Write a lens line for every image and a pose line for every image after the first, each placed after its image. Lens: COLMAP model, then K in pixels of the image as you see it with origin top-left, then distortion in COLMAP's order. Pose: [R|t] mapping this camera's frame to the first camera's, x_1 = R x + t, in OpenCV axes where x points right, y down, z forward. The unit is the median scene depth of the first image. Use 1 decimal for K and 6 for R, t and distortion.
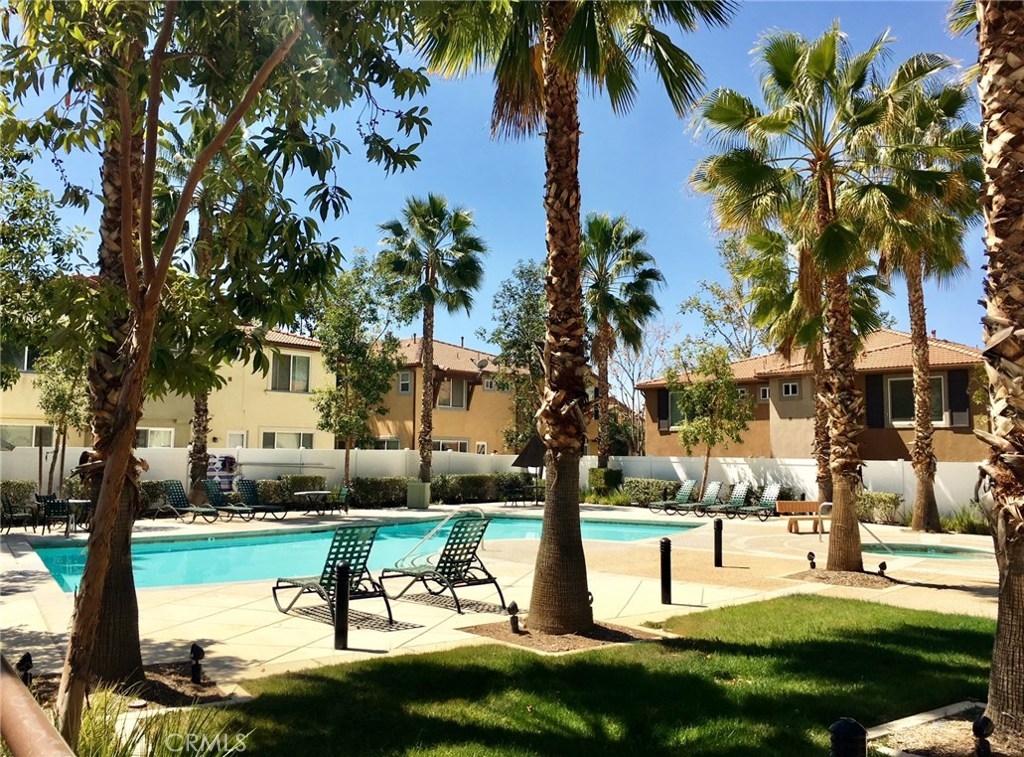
lens RADIAL K [[880.9, 0, 510.3], [0, 880.9, 374.2], [0, 0, 1]] dist [0.067556, -0.078927]
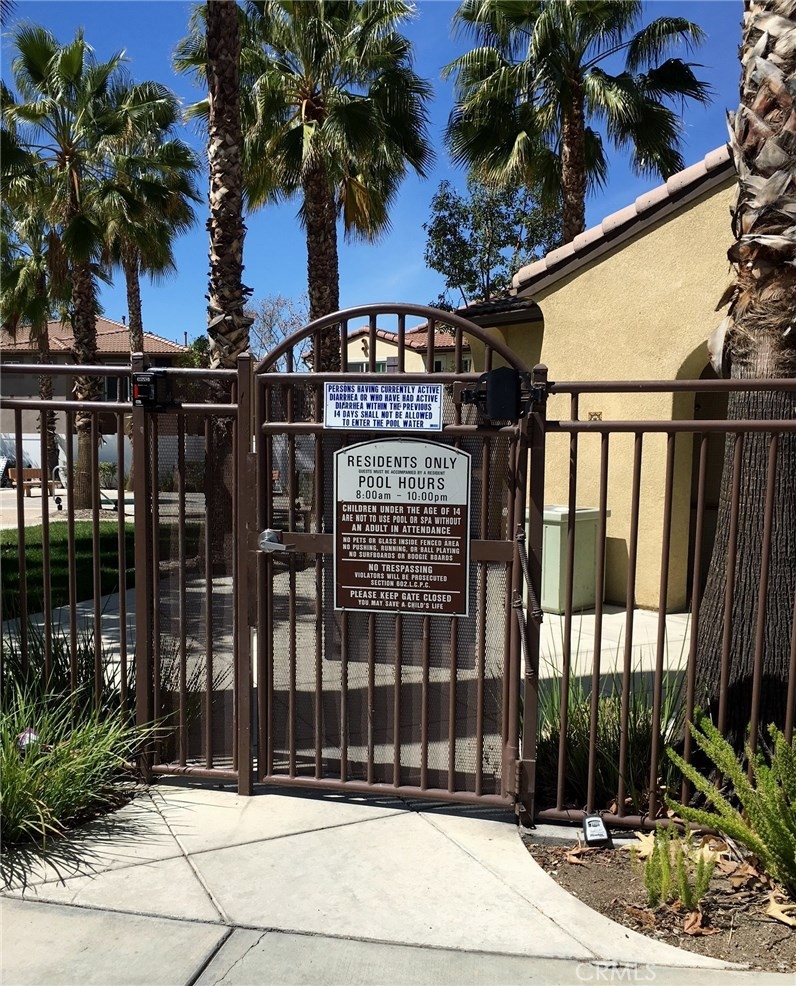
lens RADIAL K [[803.4, 0, 398.0], [0, 803.4, 493.0], [0, 0, 1]] dist [0.004115, -0.007364]
pose [[0.734132, -0.051455, 0.677054, -0.061924], [-0.063715, 0.987505, 0.144134, 0.010910], [-0.676010, -0.148952, 0.721681, -0.092748]]
